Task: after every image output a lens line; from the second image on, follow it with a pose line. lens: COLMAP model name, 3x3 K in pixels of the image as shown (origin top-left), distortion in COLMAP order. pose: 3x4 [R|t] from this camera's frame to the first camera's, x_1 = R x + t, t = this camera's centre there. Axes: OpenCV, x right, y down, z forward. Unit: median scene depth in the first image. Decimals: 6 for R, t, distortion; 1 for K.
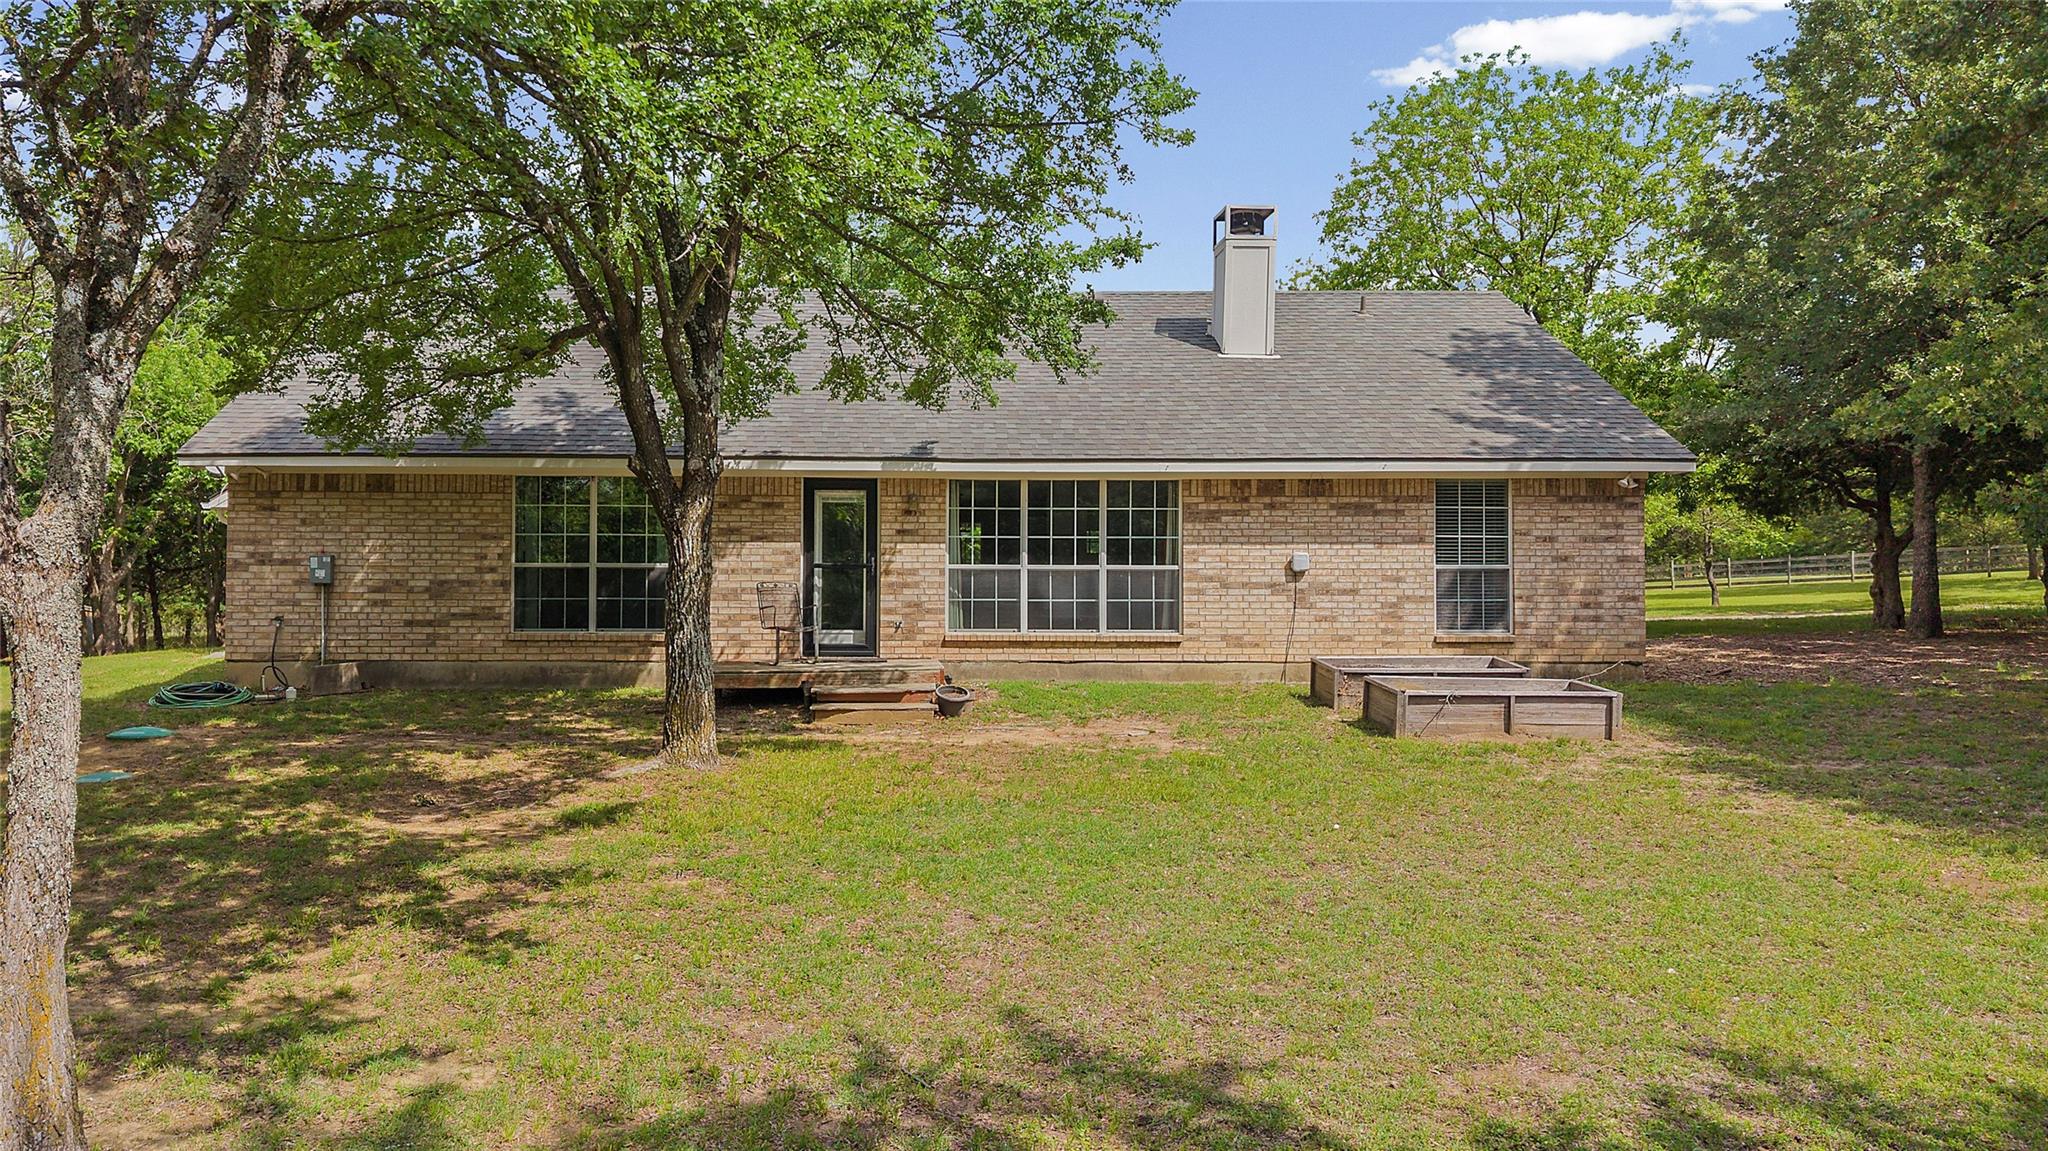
lens RADIAL K [[1395.7, 0, 1026.3], [0, 1395.7, 576.8], [0, 0, 1]] dist [-0.007374, -0.003870]
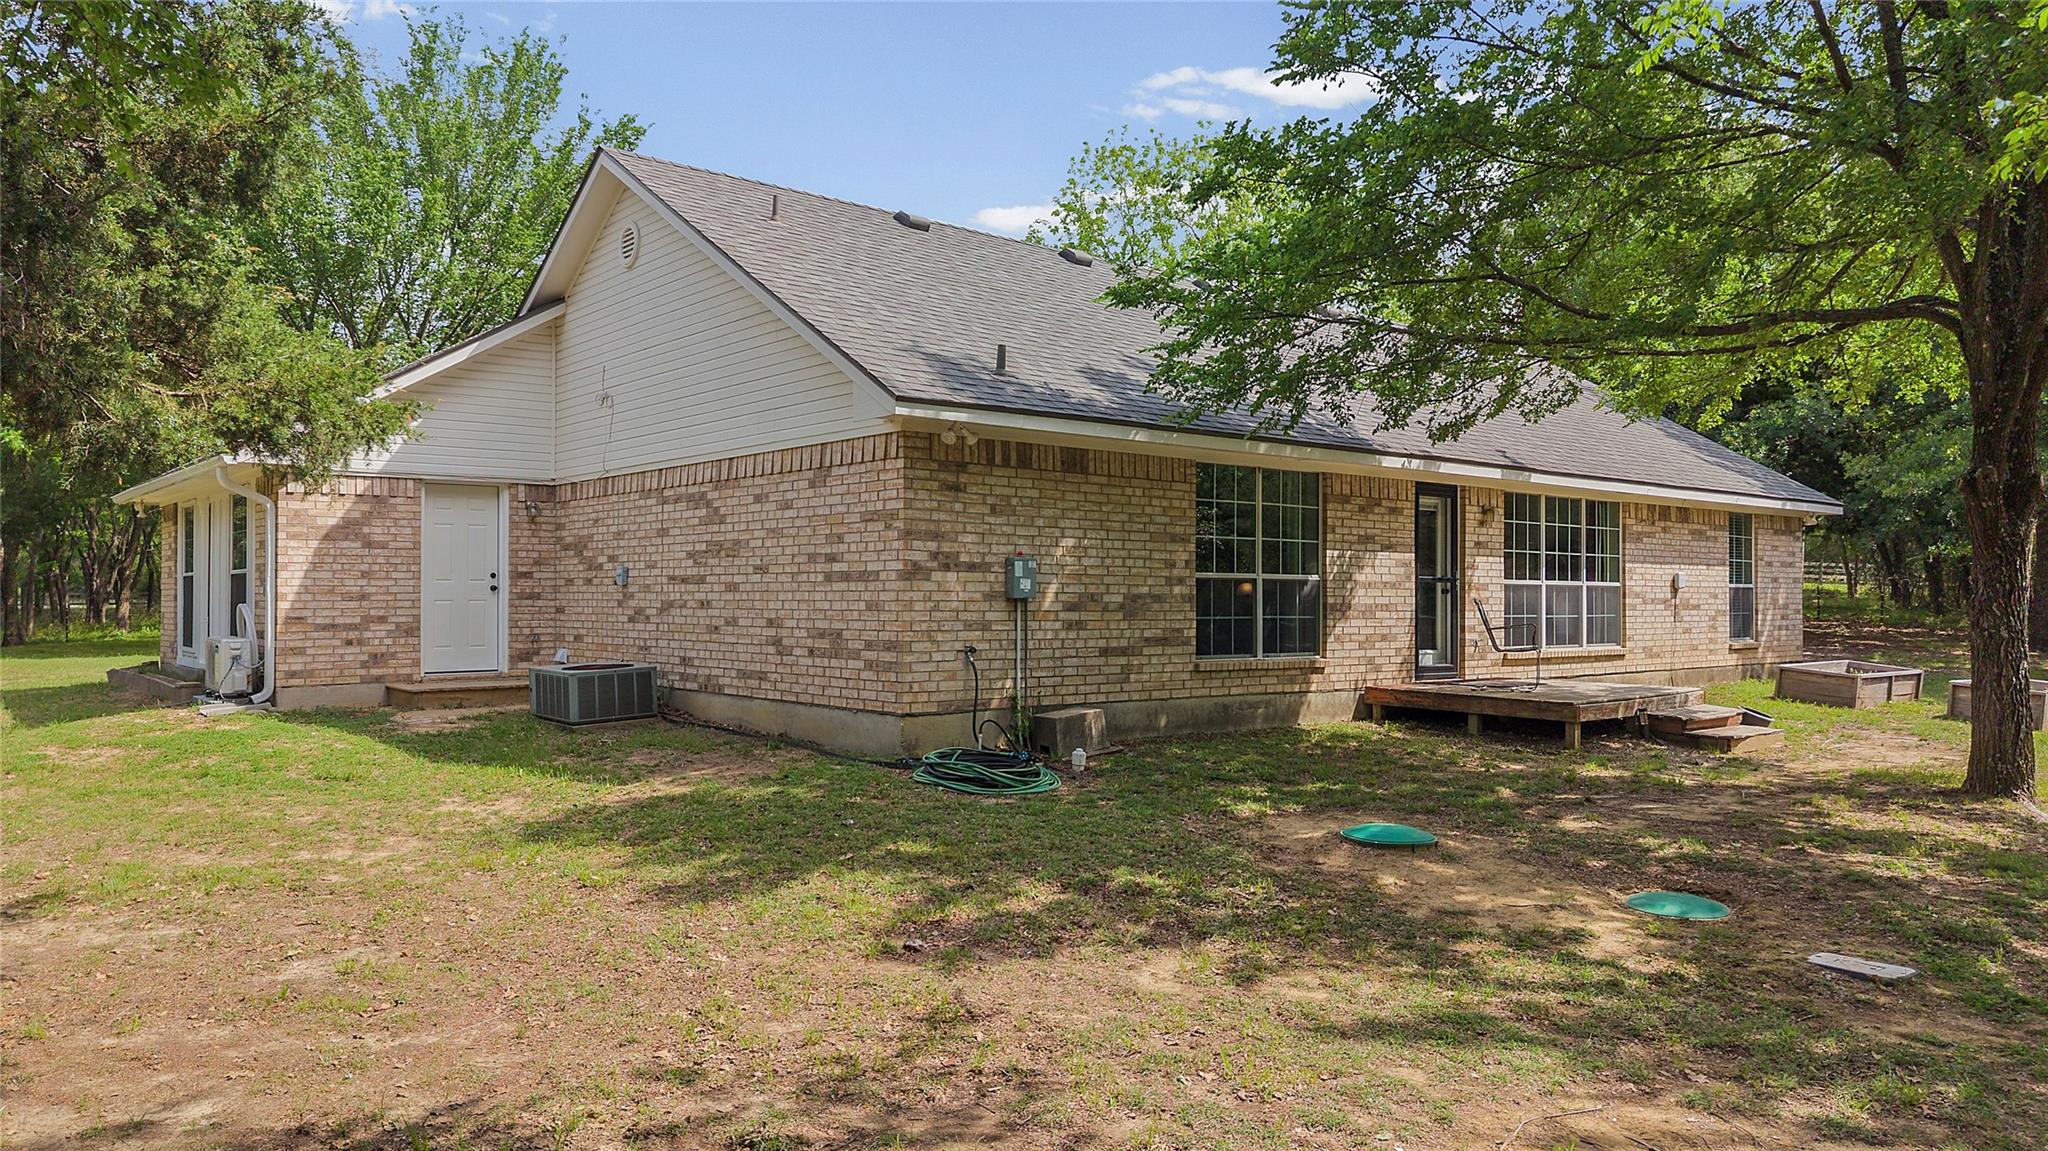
lens RADIAL K [[1395.7, 0, 1025.1], [0, 1395.7, 583.4], [0, 0, 1]] dist [-0.007374, -0.003870]
pose [[0.815183, 0.008135, 0.579146, -0.904055], [-0.011119, 0.999937, 0.001605, -0.003874], [-0.579097, -0.007748, 0.815222, 0.419734]]
